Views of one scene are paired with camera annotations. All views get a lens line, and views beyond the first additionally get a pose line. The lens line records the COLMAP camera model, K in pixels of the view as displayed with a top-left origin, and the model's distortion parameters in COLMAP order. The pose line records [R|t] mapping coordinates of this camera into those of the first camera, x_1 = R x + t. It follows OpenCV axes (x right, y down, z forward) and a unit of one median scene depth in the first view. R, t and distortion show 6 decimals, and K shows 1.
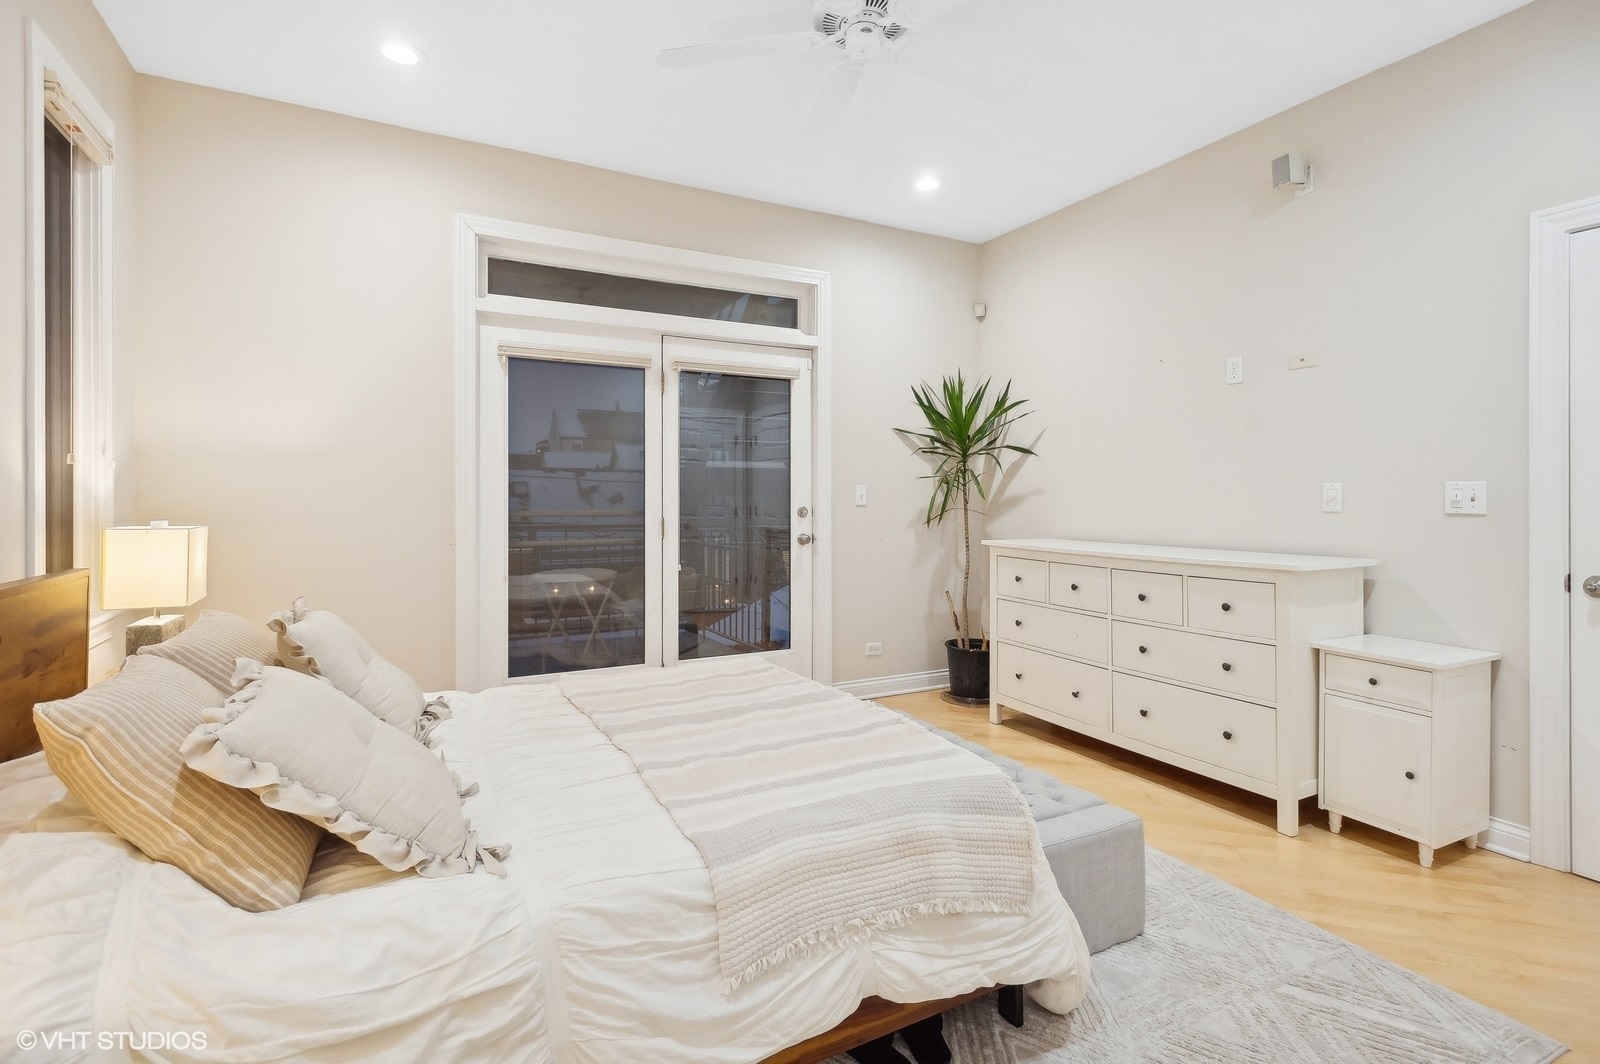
lens RADIAL K [[770.4, 0, 805.4], [0, 770.4, 492.0], [0, 0, 1]] dist [0.018824, -0.005772]
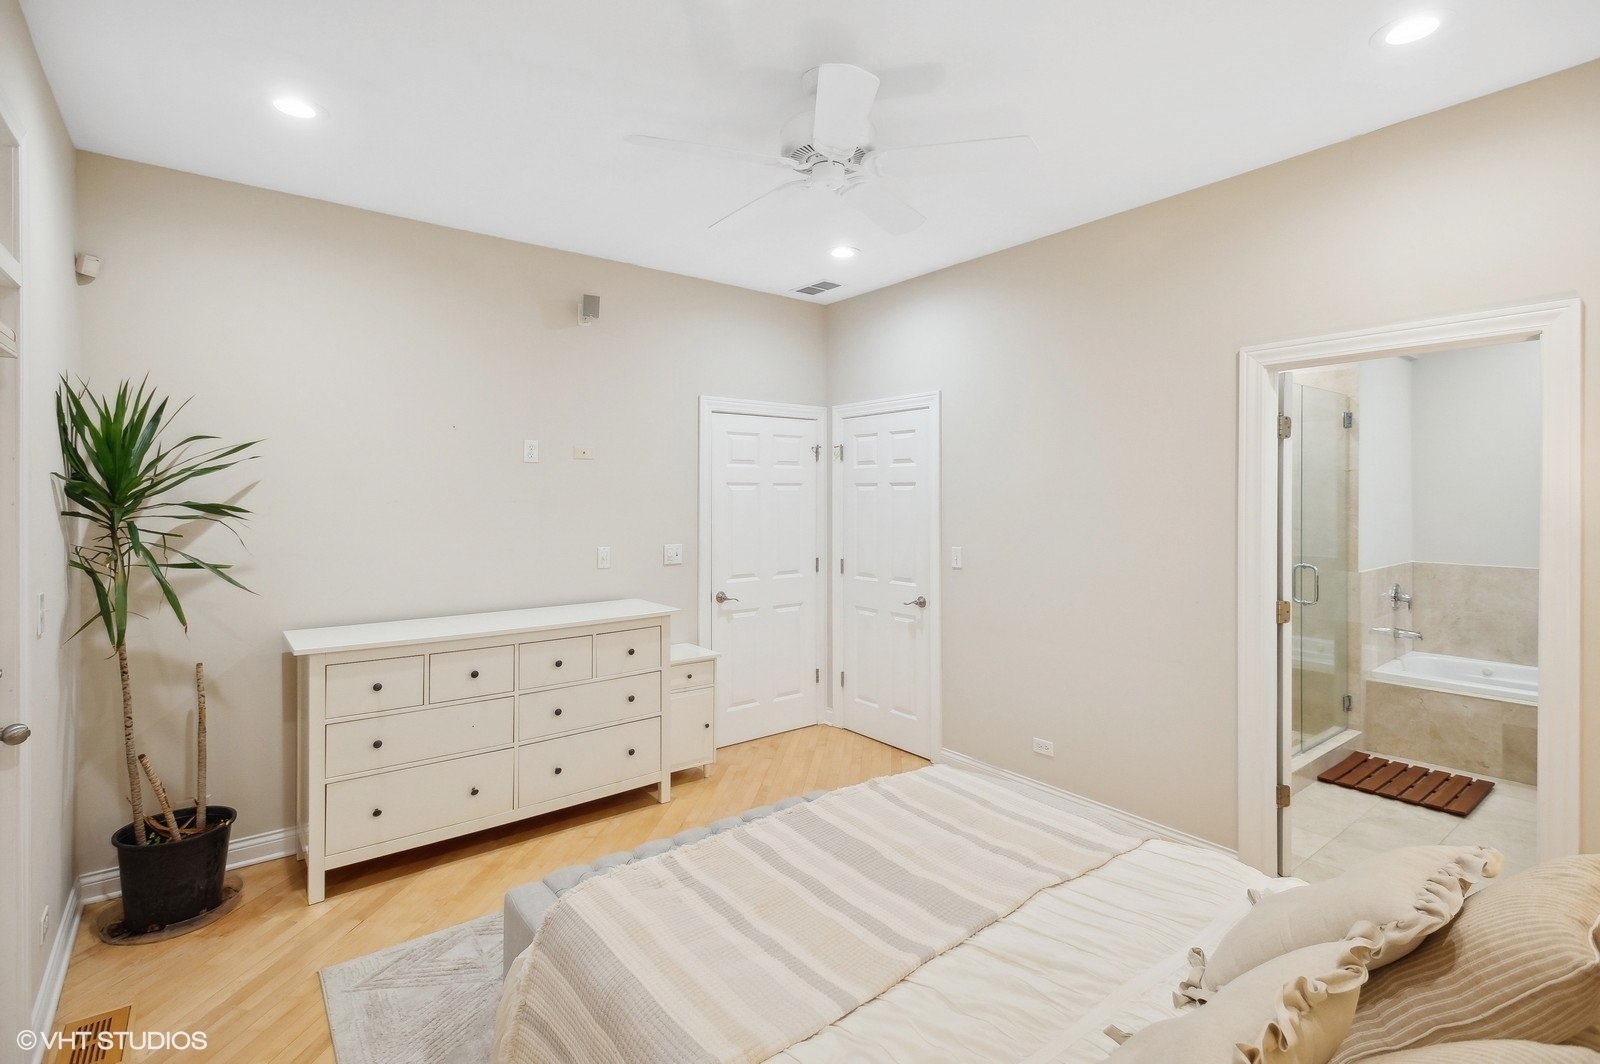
lens RADIAL K [[770.4, 0, 786.3], [0, 770.4, 495.0], [0, 0, 1]] dist [0.018824, -0.005772]
pose [[-0.177382, -0.000395, 0.984142, -0.657964], [-0.005324, 0.999986, -0.000558, -0.096417], [-0.984128, -0.005338, -0.177382, 0.856343]]
